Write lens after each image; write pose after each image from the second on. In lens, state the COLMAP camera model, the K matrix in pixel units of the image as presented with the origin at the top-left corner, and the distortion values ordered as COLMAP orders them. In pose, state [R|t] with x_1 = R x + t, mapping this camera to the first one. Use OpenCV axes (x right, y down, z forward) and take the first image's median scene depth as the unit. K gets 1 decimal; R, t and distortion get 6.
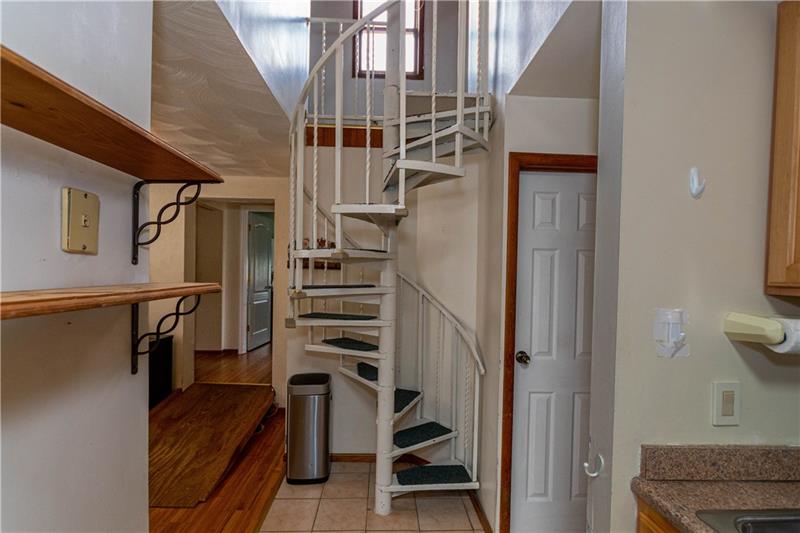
lens RADIAL K [[369.0, 0, 397.9], [0, 369.0, 272.4], [0, 0, 1]] dist [-0.001802, 0.000842]
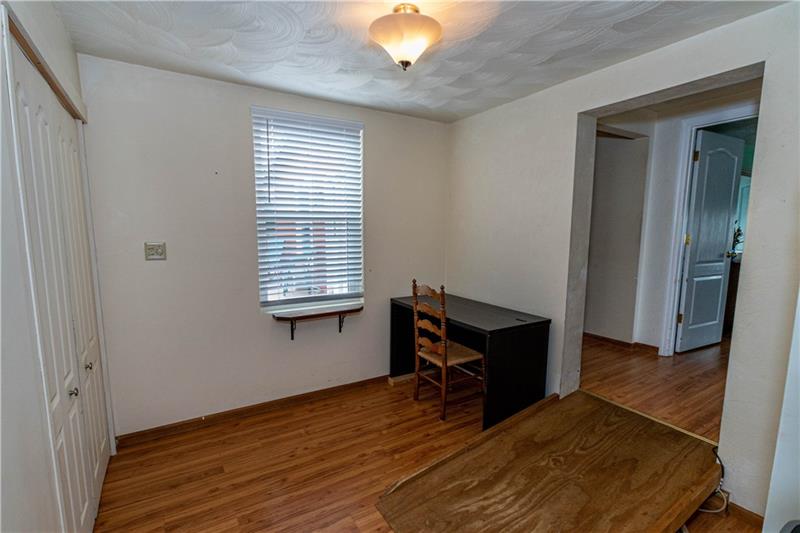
lens RADIAL K [[369.0, 0, 394.7], [0, 369.0, 272.4], [0, 0, 1]] dist [-0.001802, 0.000842]
pose [[0.481400, 0.093358, -0.871515, -0.140319], [0.003969, 0.994069, 0.108679, 0.002142], [0.876492, -0.055777, 0.478175, 0.395637]]
